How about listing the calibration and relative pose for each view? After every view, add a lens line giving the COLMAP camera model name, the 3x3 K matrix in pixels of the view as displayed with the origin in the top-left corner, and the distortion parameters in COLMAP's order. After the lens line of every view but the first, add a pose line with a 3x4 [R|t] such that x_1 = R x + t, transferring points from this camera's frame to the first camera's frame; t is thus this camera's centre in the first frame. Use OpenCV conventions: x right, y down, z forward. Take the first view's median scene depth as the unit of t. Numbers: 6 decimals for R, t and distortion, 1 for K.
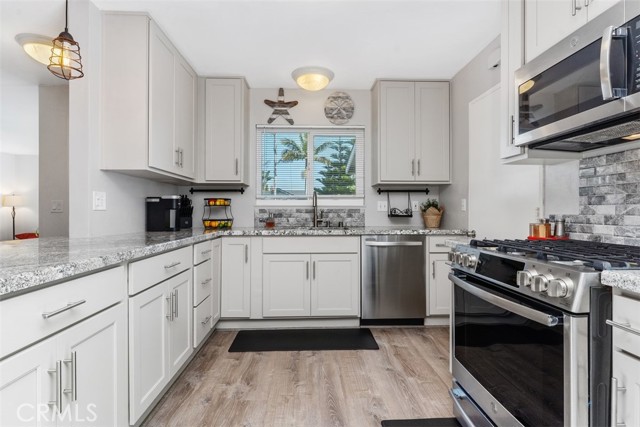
lens RADIAL K [[312.2, 0, 320.9], [0, 312.2, 210.2], [0, 0, 1]] dist [-0.007786, 0.001810]
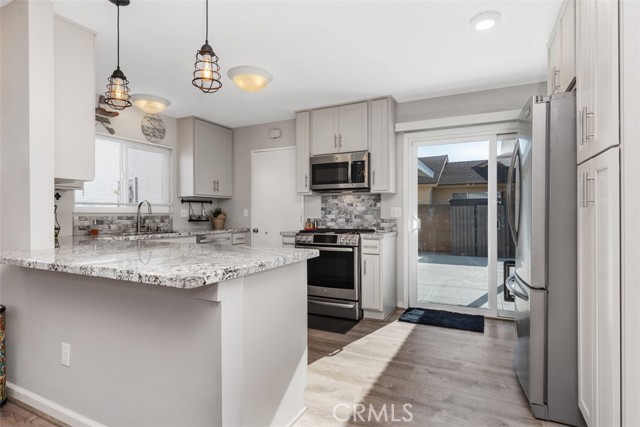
lens RADIAL K [[334.1, 0, 318.0], [0, 334.1, 211.2], [0, 0, 1]] dist [-0.000258, -0.000723]
pose [[0.490074, 0.003841, 0.871672, -0.881238], [0.000075, 0.999990, -0.004448, -0.017491], [-0.871681, 0.002246, 0.490069, -0.161477]]
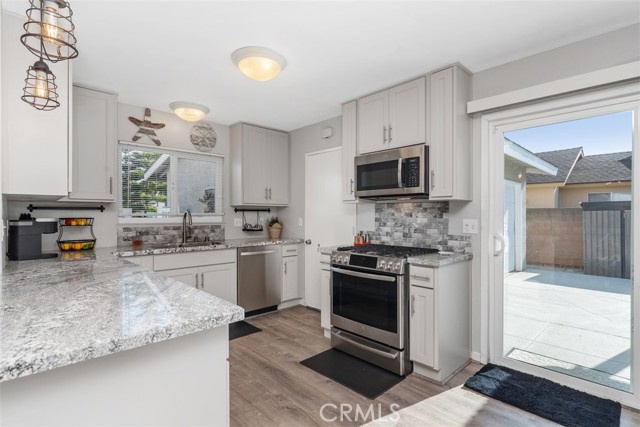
lens RADIAL K [[312.2, 0, 319.9], [0, 312.2, 214.7], [0, 0, 1]] dist [-0.007786, 0.001810]
pose [[0.754551, 0.000149, 0.656241, -0.451408], [-0.001825, 0.999997, 0.001872, -0.056665], [-0.656239, -0.002610, 0.754549, -0.170632]]
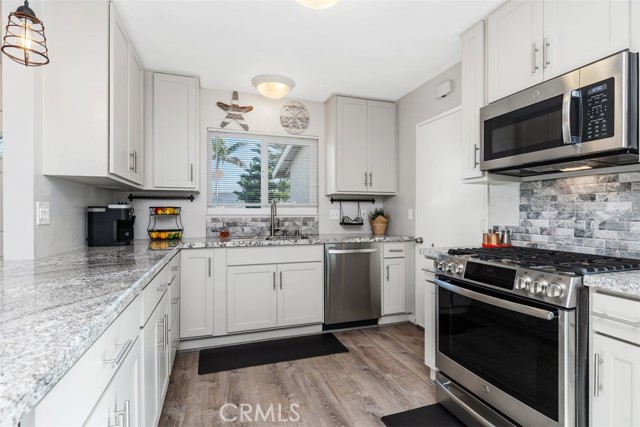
lens RADIAL K [[312.2, 0, 320.2], [0, 312.2, 213.9], [0, 0, 1]] dist [-0.007786, 0.001810]
pose [[0.959486, -0.000397, 0.281757, -0.179540], [-0.000785, 0.999991, 0.004083, -0.024047], [-0.281756, -0.004139, 0.959477, 0.008662]]
